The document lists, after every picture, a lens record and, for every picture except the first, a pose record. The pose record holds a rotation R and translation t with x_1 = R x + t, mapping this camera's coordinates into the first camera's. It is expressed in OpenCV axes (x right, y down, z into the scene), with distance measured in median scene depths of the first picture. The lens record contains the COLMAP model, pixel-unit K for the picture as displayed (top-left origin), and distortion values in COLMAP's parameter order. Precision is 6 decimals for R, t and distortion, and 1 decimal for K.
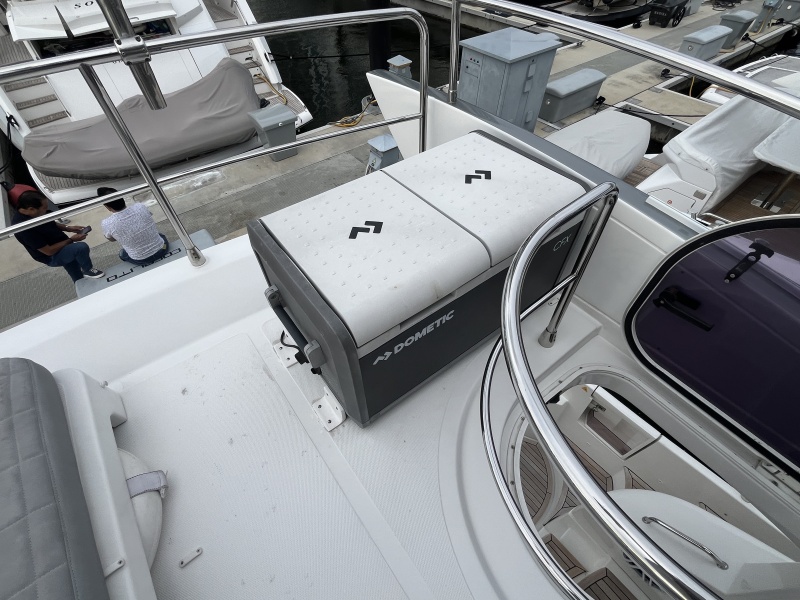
lens RADIAL K [[379.5, 0, 401.6], [0, 379.5, 300.9], [0, 0, 1]] dist [-0.002474, 0.000278]
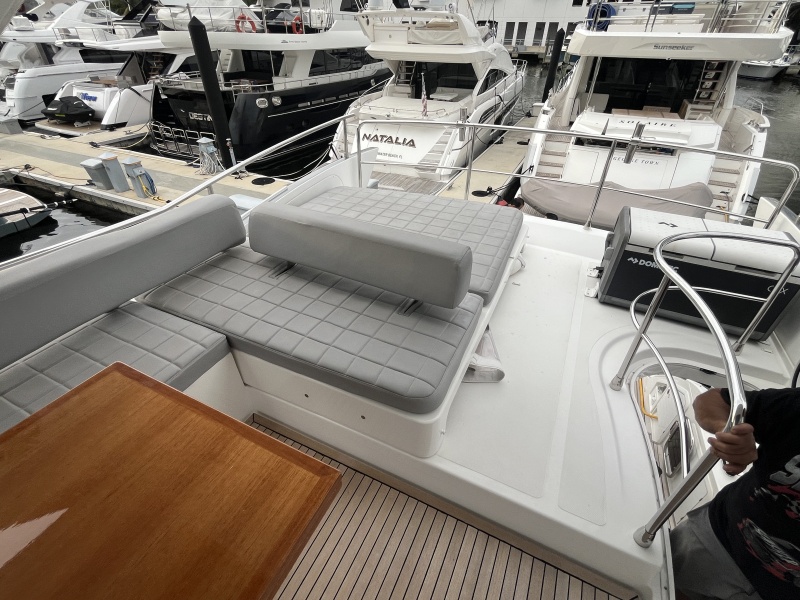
lens RADIAL K [[379.5, 0, 397.9], [0, 379.5, 299.6], [0, 0, 1]] dist [-0.002474, 0.000278]
pose [[0.450508, 0.543102, -0.708578, 0.123459], [-0.692972, 0.713129, 0.106004, 0.121628], [0.562879, 0.443269, 0.697625, -0.157907]]
